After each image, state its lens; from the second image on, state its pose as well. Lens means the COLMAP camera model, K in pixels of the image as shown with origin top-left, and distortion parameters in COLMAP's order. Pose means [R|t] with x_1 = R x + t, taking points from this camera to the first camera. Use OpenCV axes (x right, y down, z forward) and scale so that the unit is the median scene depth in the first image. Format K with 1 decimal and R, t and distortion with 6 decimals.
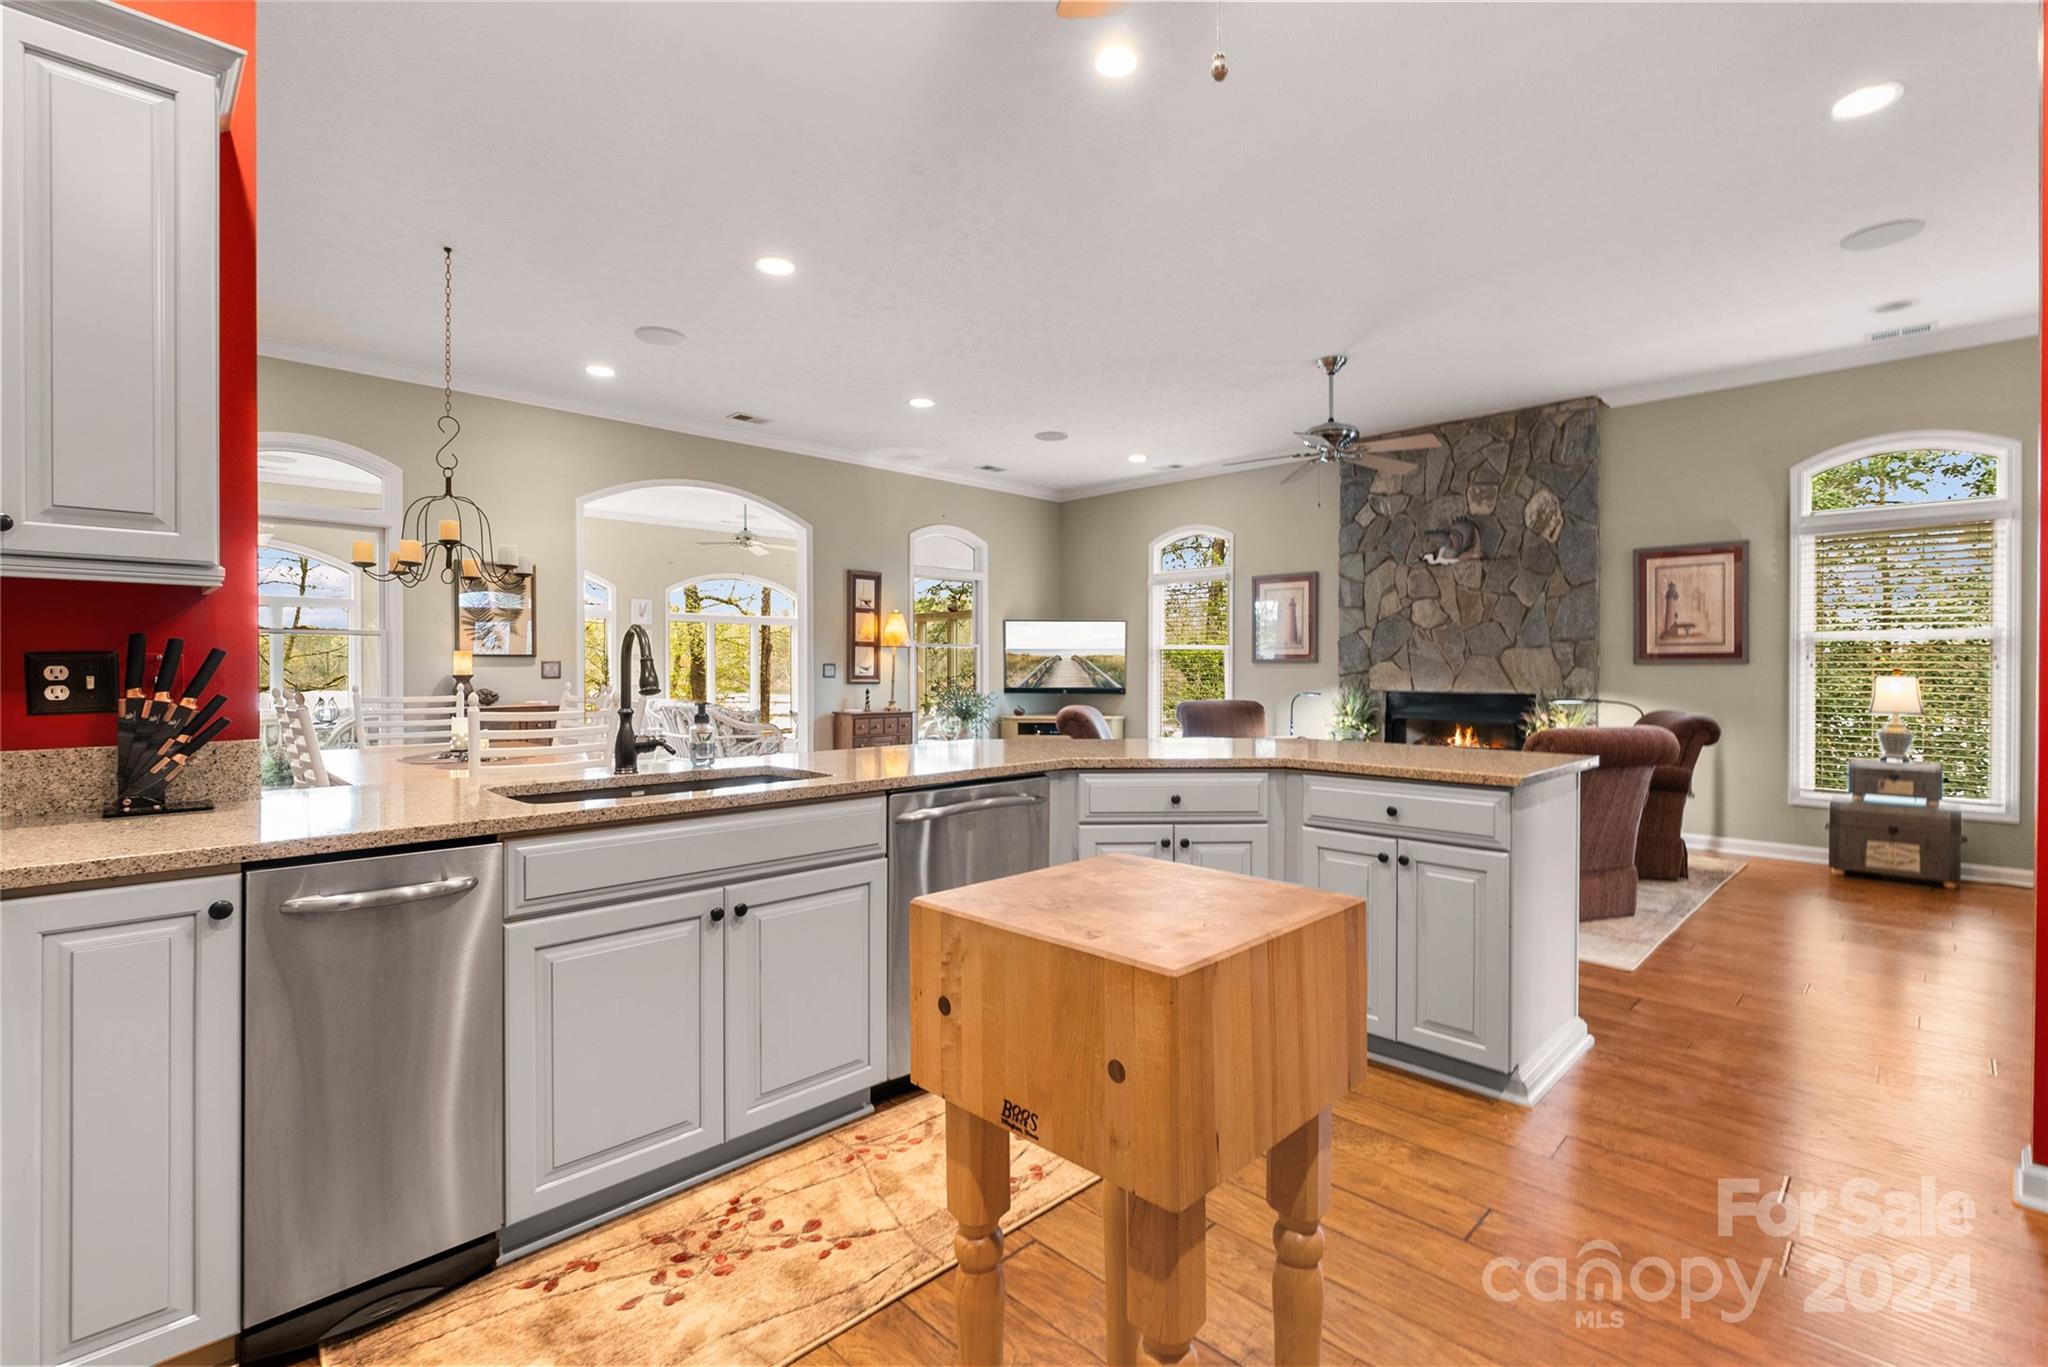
lens RADIAL K [[916.4, 0, 1038.0], [0, 916.4, 670.6], [0, 0, 1]] dist [-0.002571, -0.000616]
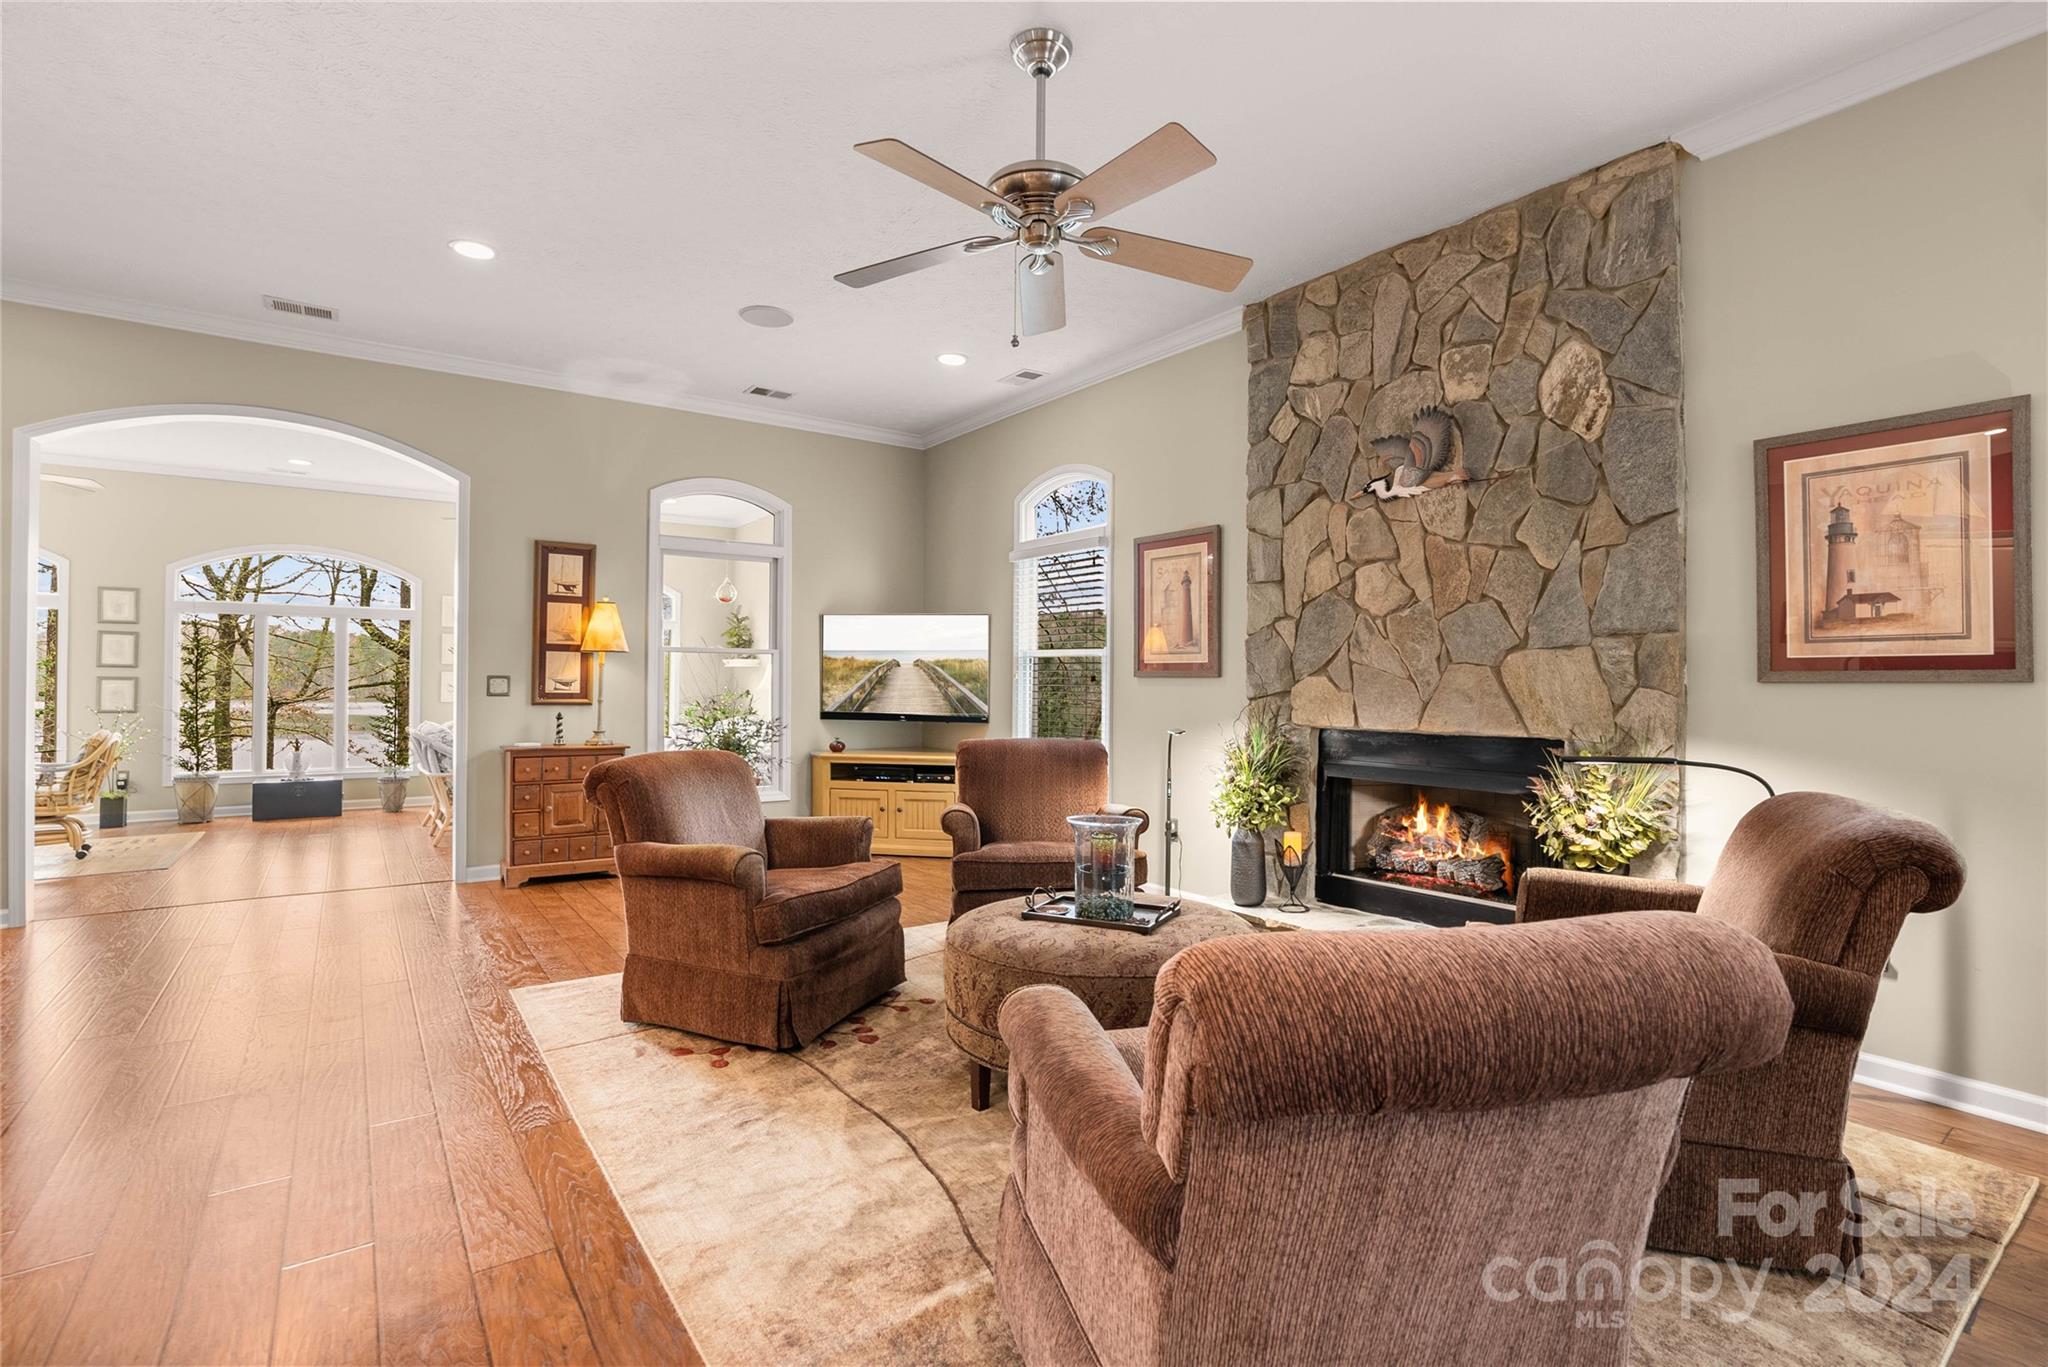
lens RADIAL K [[945.9, 0, 1034.9], [0, 945.9, 669.7], [0, 0, 1]] dist [-0.066324, 0.027572]
pose [[0.988486, 0.002746, -0.151287, 0.318664], [-0.005228, 0.999858, -0.016006, -0.003511], [0.151221, 0.016613, 0.988360, 0.428430]]
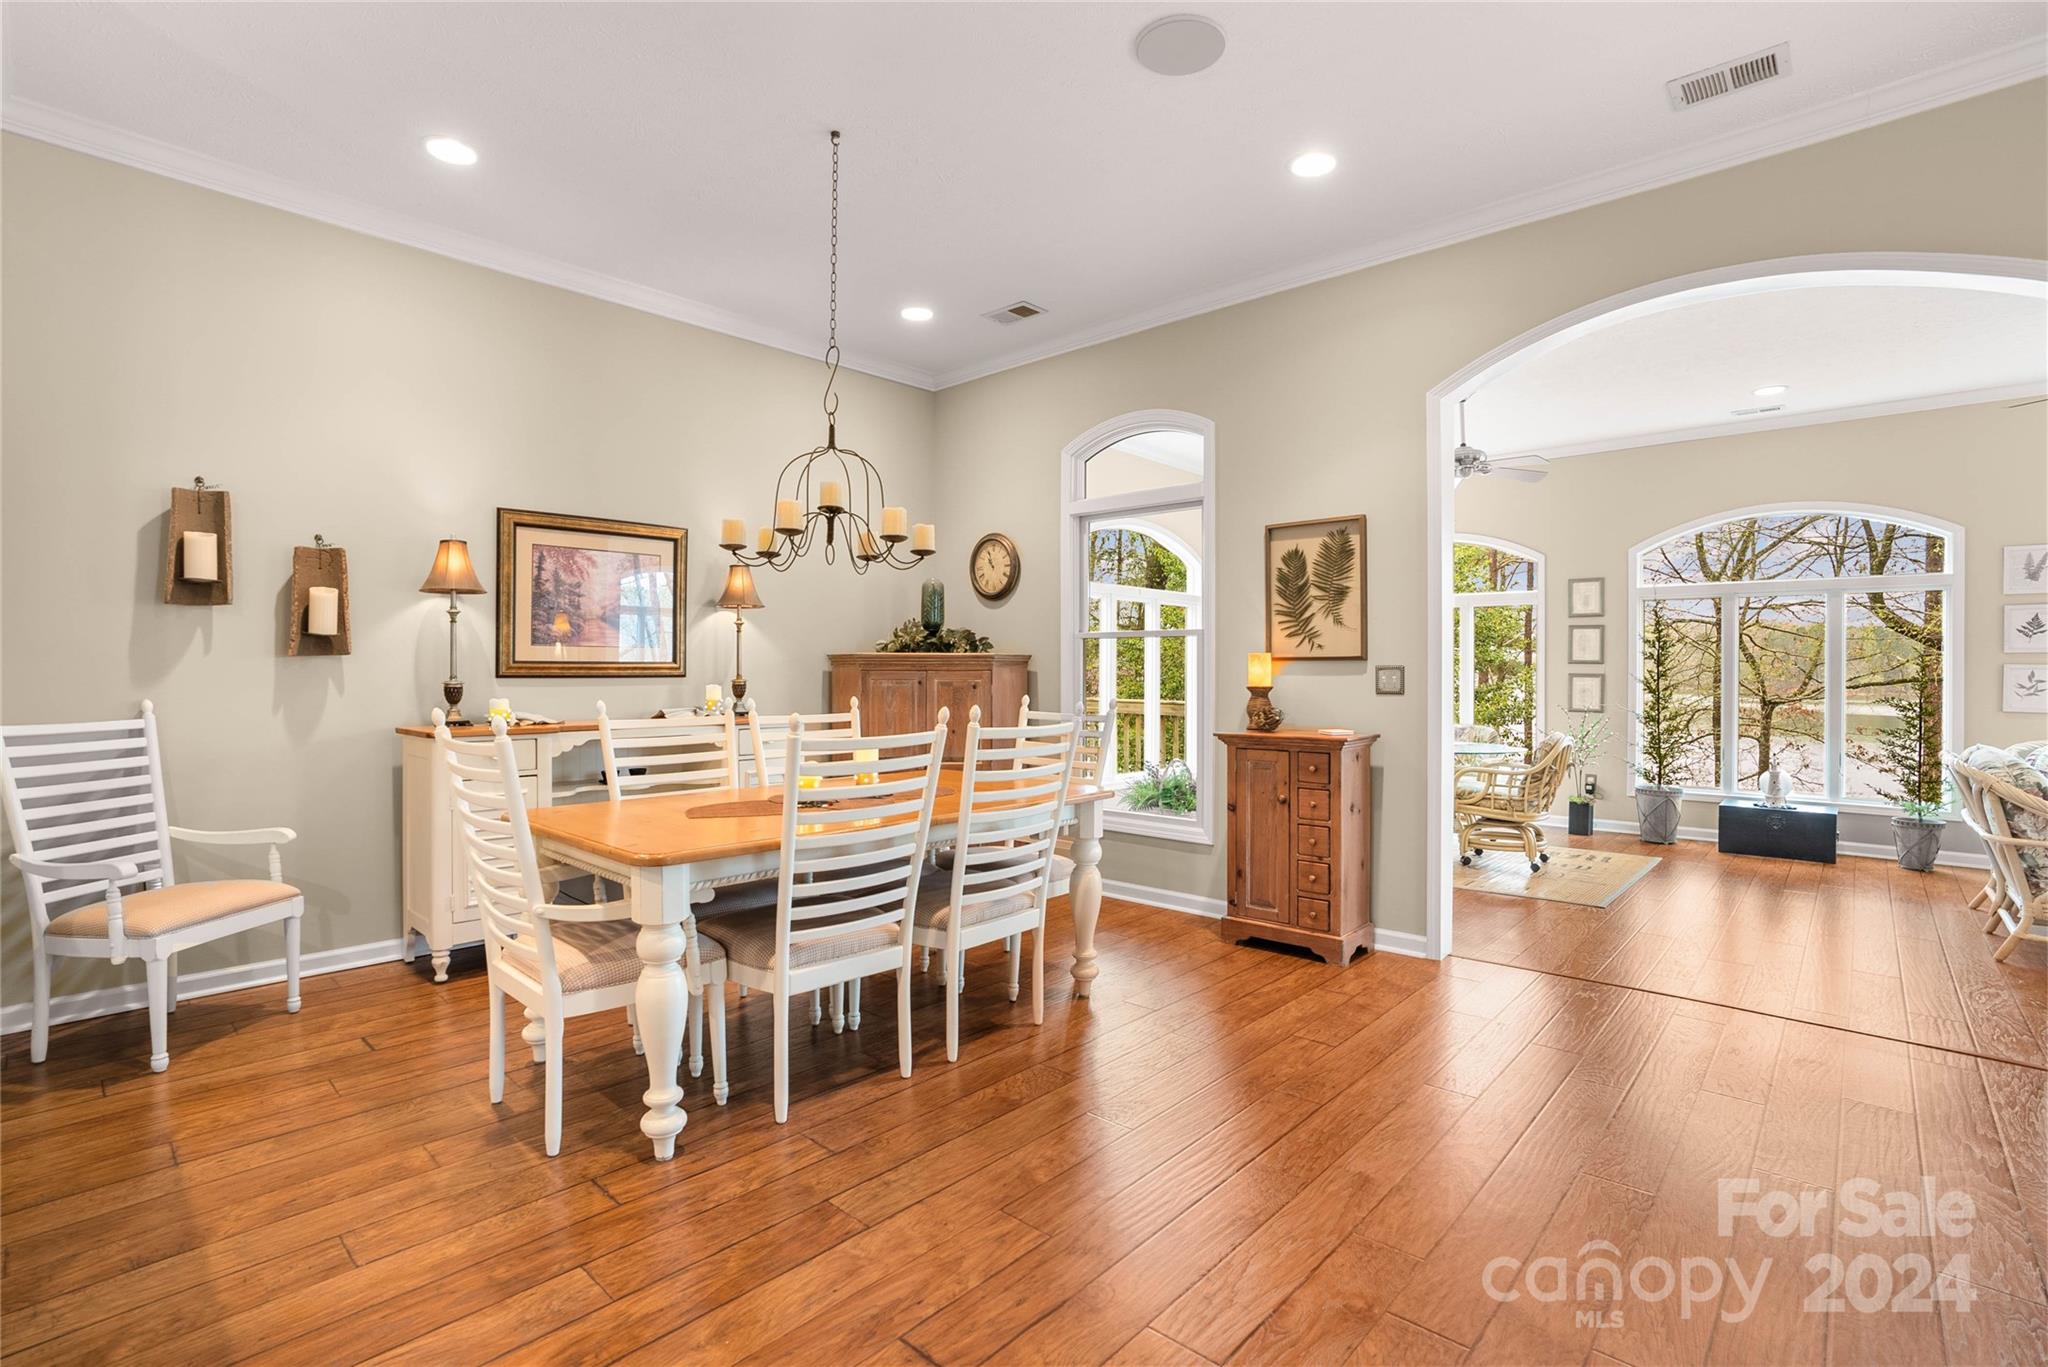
lens RADIAL K [[945.9, 0, 1034.9], [0, 945.9, 669.7], [0, 0, 1]] dist [-0.066324, 0.027572]
pose [[0.040469, -0.002307, -0.999178, 0.083048], [-0.006527, 0.999975, -0.002573, -0.004473], [0.999159, 0.006626, 0.040453, 0.677988]]
